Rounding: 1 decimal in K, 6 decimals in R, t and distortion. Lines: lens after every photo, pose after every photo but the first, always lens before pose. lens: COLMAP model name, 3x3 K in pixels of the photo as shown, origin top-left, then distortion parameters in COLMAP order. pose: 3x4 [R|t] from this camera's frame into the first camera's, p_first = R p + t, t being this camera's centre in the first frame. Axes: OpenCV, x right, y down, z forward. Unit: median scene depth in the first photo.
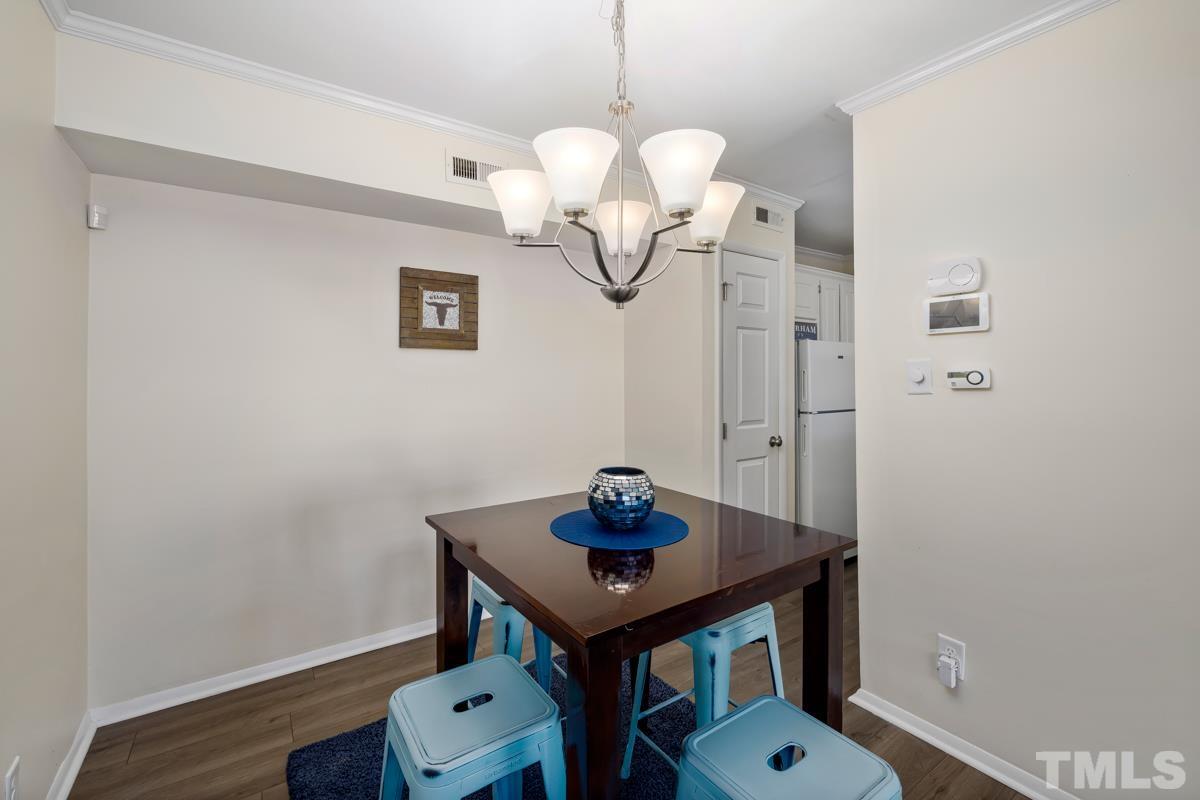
lens RADIAL K [[508.5, 0, 598.4], [0, 508.5, 377.1], [0, 0, 1]] dist [-0.001515, 0.000183]
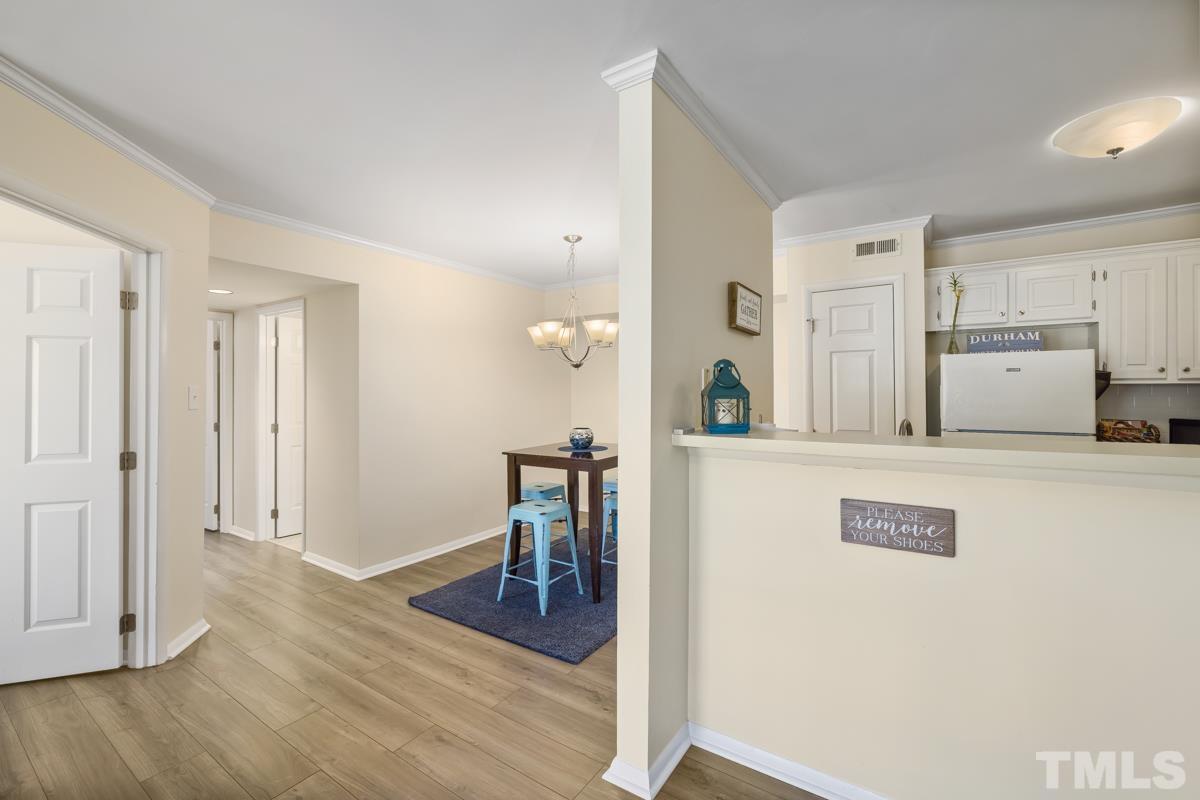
lens RADIAL K [[507.8, 0, 595.4], [0, 507.8, 389.3], [0, 0, 1]] dist [-0.001500, 0.000339]
pose [[0.356832, -0.003349, -0.934163, 1.391770], [0.004838, 0.999987, -0.001737, -0.010633], [0.934156, -0.003900, 0.356843, 0.044744]]
